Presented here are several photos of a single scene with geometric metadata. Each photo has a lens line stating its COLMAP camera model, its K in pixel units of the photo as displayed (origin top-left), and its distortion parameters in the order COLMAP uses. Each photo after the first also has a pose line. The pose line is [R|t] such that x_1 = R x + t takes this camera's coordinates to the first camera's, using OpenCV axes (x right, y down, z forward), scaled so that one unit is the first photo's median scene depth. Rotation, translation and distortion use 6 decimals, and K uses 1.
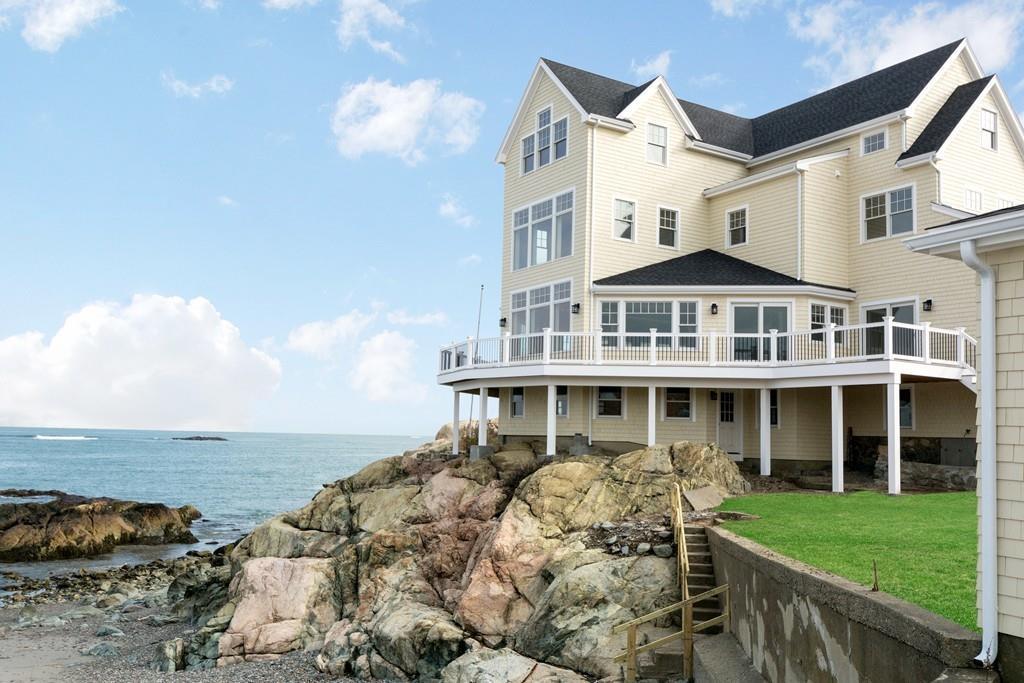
lens RADIAL K [[515.5, 0, 512.7], [0, 515.5, 359.1], [0, 0, 1]] dist [0.000309, 0.000364]
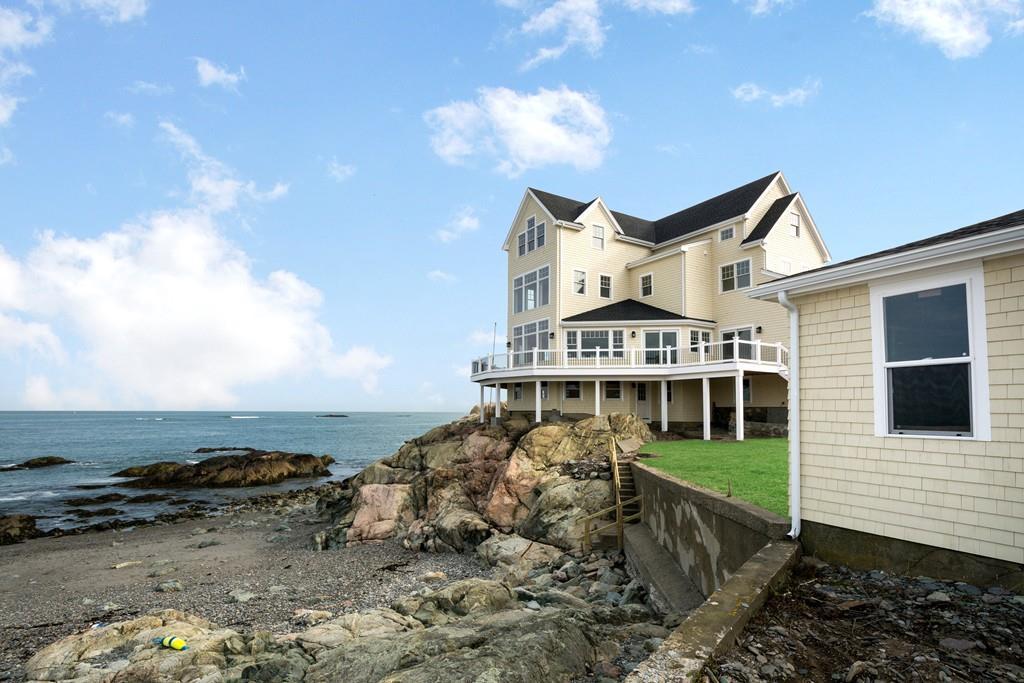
lens RADIAL K [[515.5, 0, 512.7], [0, 515.5, 359.1], [0, 0, 1]] dist [0.000309, 0.000364]
pose [[0.999792, -0.019231, -0.006806, 0.005143], [0.018860, 0.998526, -0.050889, 0.065153], [0.007774, 0.050750, 0.998681, -0.715729]]
